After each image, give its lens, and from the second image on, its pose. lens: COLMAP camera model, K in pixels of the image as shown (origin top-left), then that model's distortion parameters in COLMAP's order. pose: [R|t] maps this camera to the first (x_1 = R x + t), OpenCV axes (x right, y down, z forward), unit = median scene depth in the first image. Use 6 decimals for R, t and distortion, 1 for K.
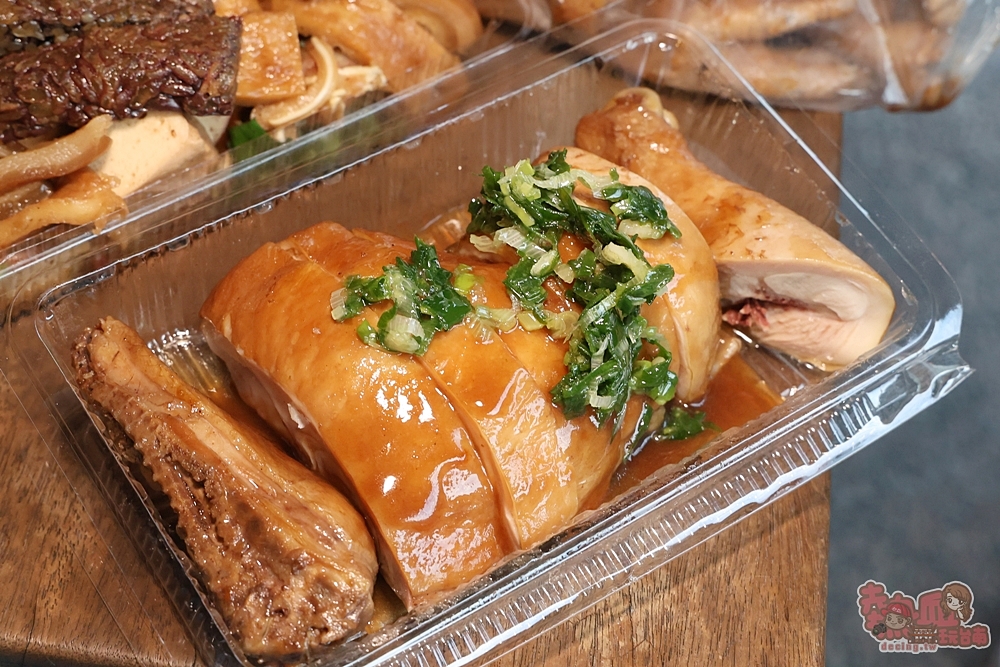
lens RADIAL K [[1336.3, 0, 498.8], [0, 1336.3, 334.6], [0, 0, 1]] dist [-0.012605, 0.000000]
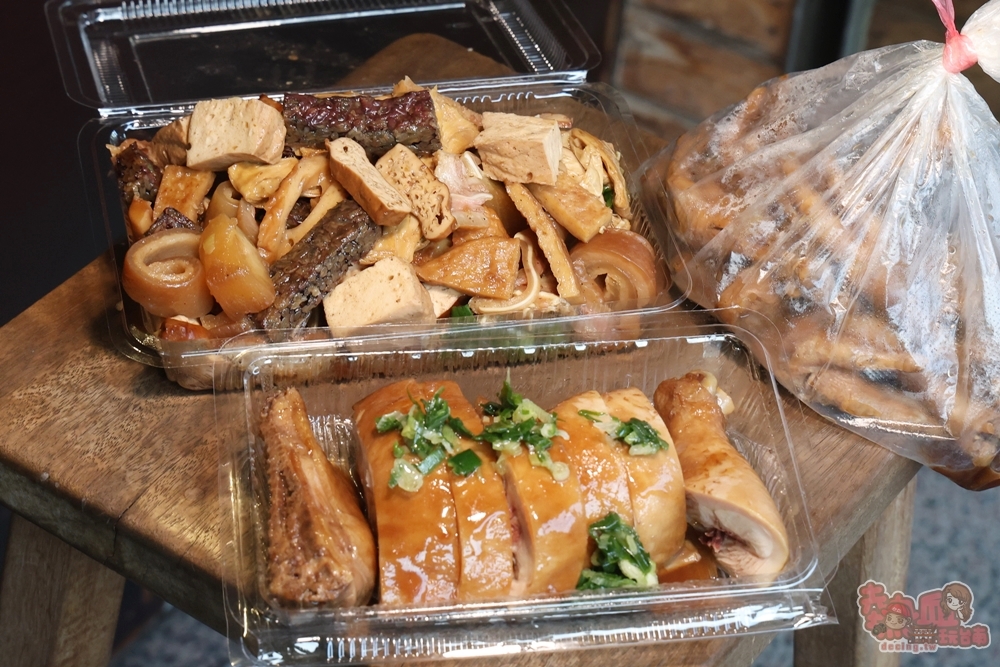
lens RADIAL K [[1659.0, 0, 500.6], [0, 1659.0, 333.5], [0, 0, 1]] dist [-0.008610, 0.000000]
pose [[0.903342, 0.301799, -0.304779, 0.468569], [-0.352971, 0.926773, -0.128469, 0.089116], [0.243689, 0.223629, 0.943719, -0.713265]]
